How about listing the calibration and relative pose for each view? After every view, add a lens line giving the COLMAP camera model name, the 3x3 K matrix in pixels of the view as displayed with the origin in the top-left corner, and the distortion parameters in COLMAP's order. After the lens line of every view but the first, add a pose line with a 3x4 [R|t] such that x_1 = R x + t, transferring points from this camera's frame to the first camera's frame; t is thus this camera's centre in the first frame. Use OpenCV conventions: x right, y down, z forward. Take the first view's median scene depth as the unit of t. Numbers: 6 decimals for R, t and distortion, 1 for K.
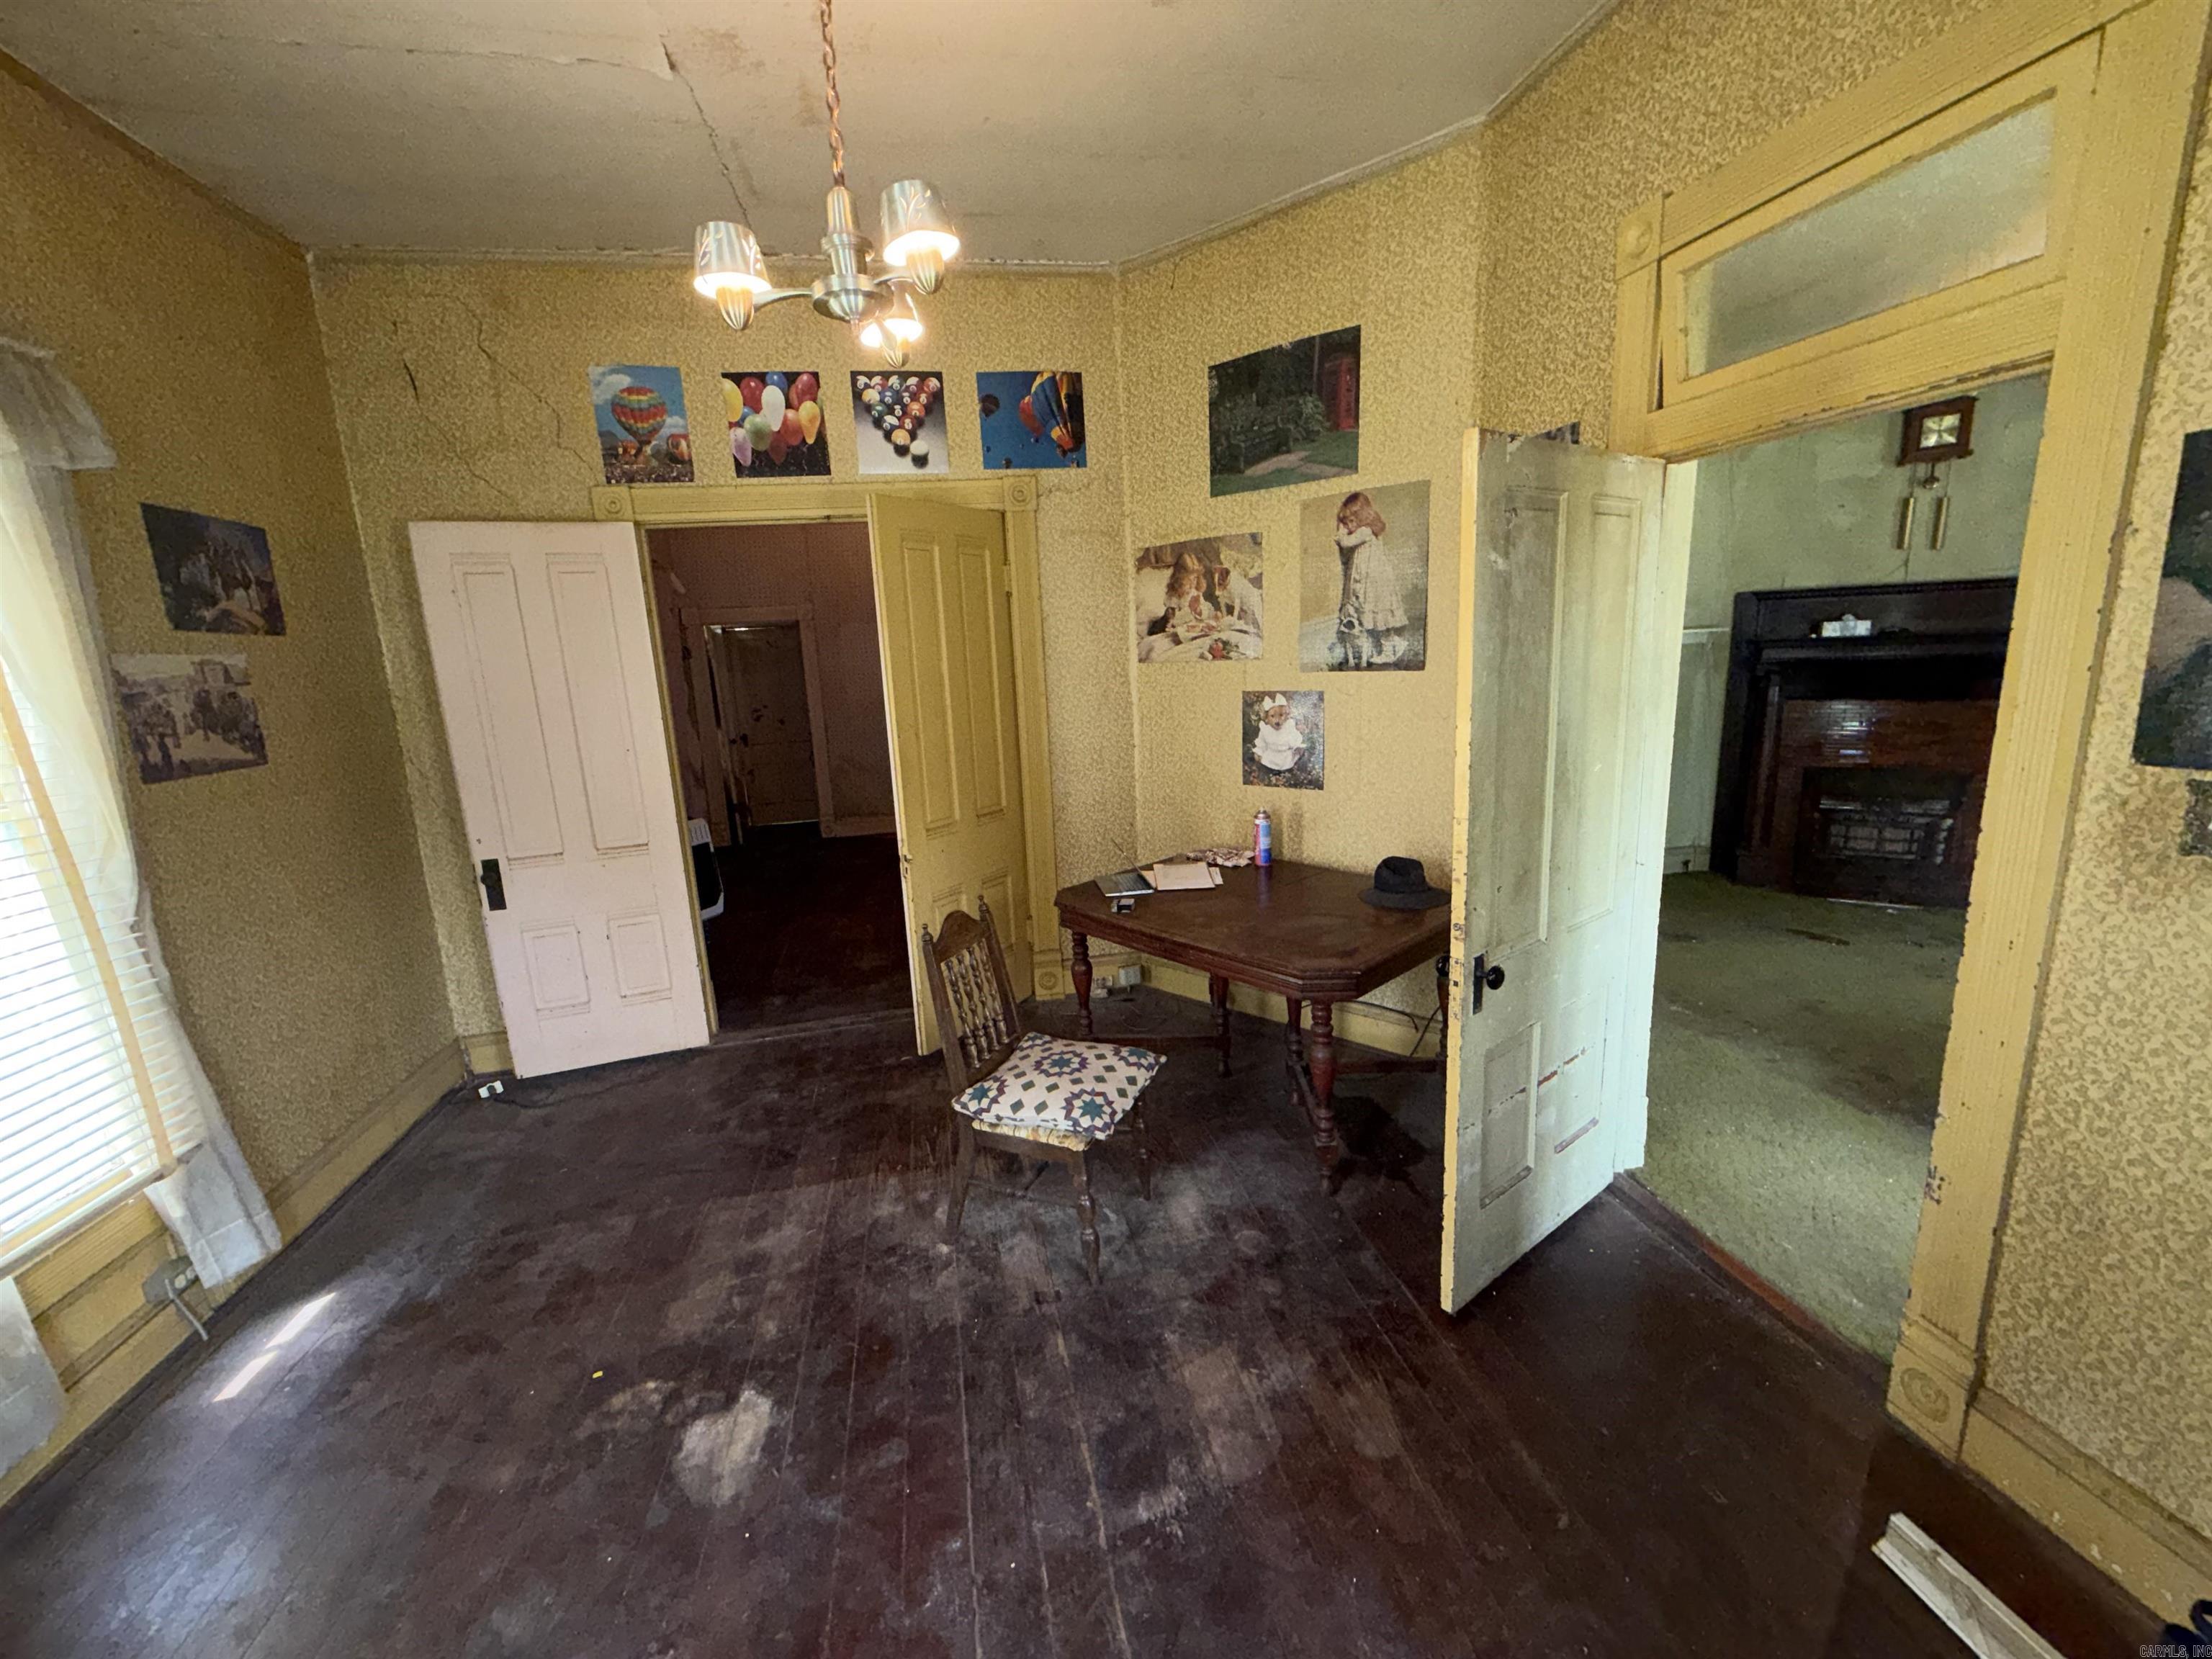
lens RADIAL K [[876.6, 0, 1112.6], [0, 876.6, 825.8], [0, 0, 1]] dist [0.000263, 0.000082]
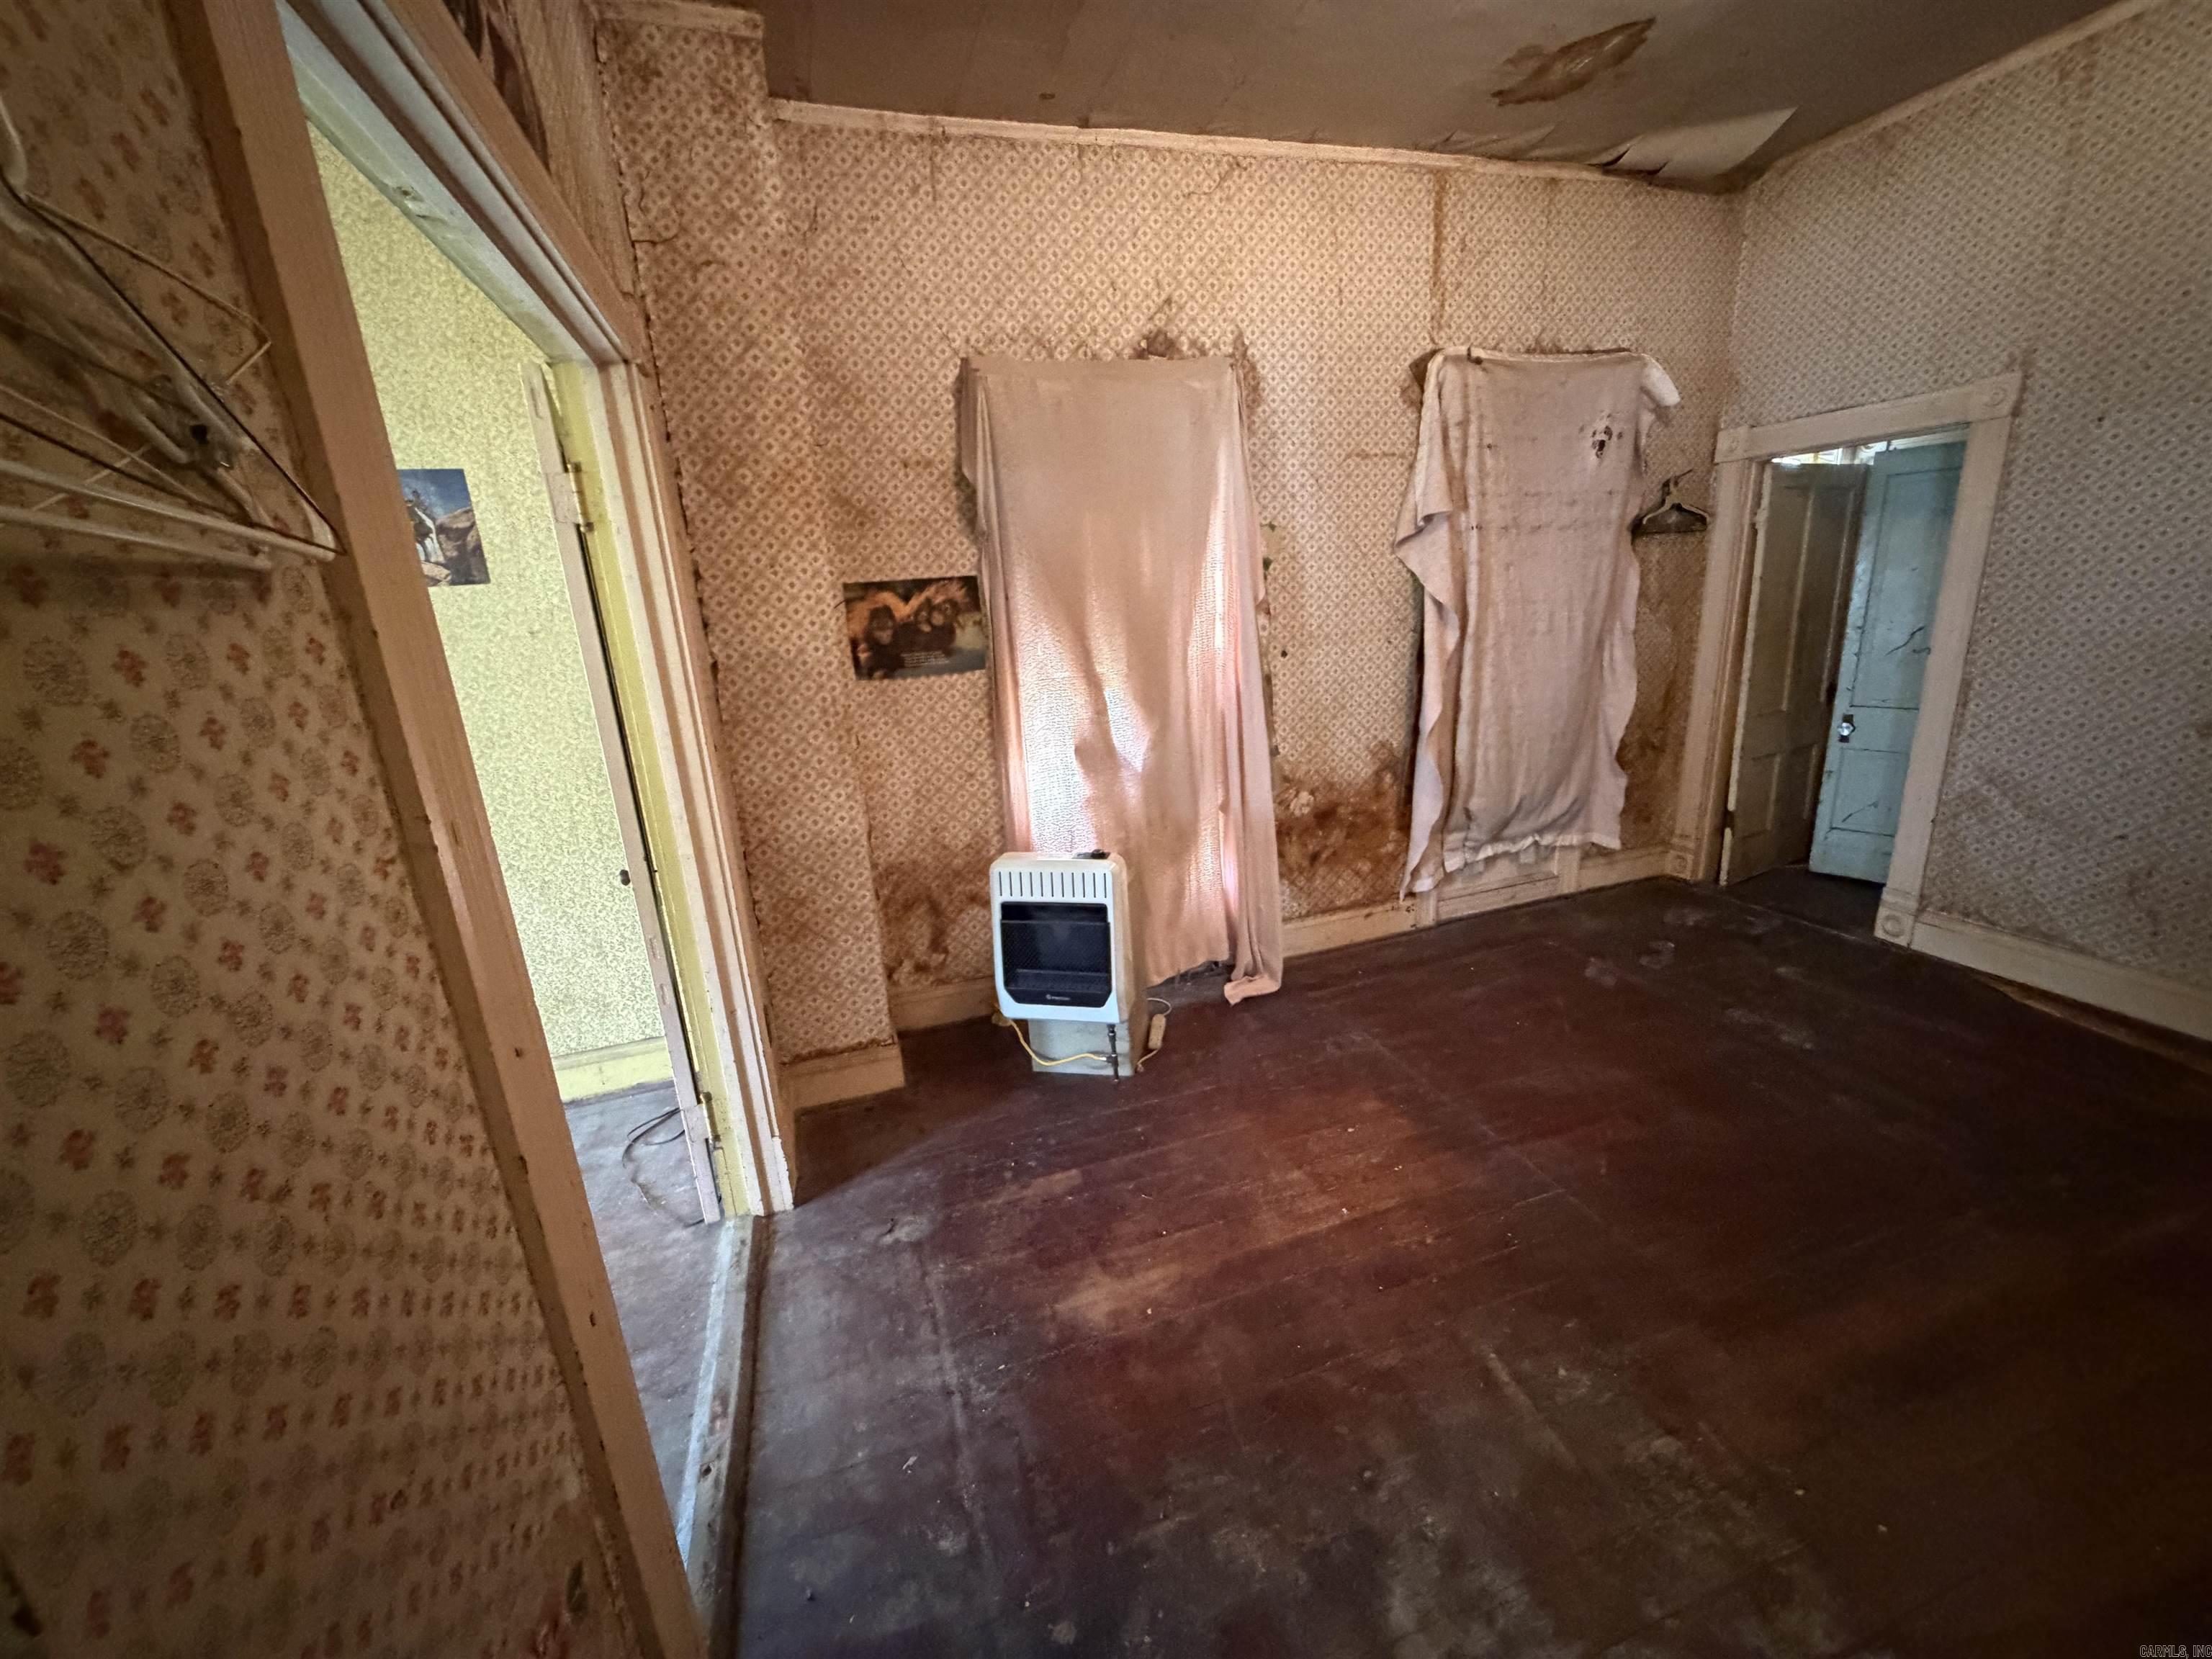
lens RADIAL K [[876.6, 0, 1096.4], [0, 876.6, 826.4], [0, 0, 1]] dist [0.000263, 0.000082]
pose [[0.108841, 0.296654, -0.948762, 0.067054], [-0.137580, 0.949743, 0.281177, -0.181622], [0.984492, 0.099927, 0.144185, 0.861217]]
